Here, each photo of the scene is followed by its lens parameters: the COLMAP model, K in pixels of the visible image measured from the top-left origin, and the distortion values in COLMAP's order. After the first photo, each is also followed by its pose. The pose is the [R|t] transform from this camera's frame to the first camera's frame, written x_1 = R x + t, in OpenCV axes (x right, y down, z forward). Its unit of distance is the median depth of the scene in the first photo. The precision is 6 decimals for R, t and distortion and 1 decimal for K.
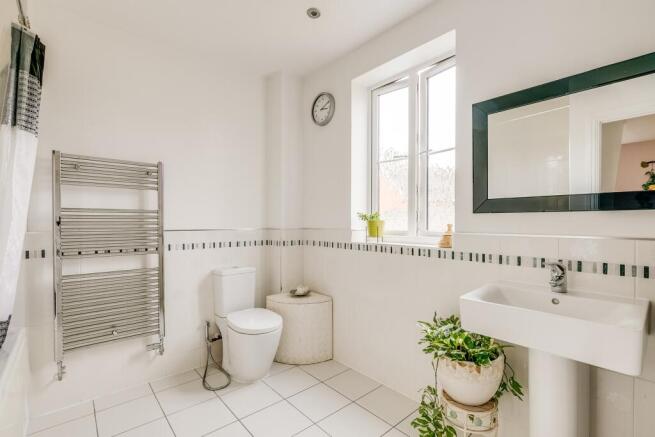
lens RADIAL K [[299.6, 0, 330.4], [0, 299.6, 218.8], [0, 0, 1]] dist [0.000454, -0.000733]
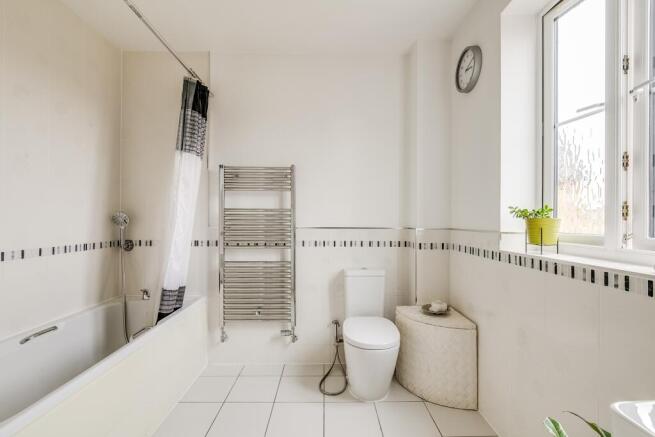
lens RADIAL K [[298.9, 0, 328.2], [0, 298.9, 215.3], [0, 0, 1]] dist [-0.011274, -0.000105]
pose [[0.761916, -0.006773, -0.647641, 0.215734], [0.003306, 0.999973, -0.006568, 0.001918], [0.647668, 0.002863, 0.761917, 0.240320]]
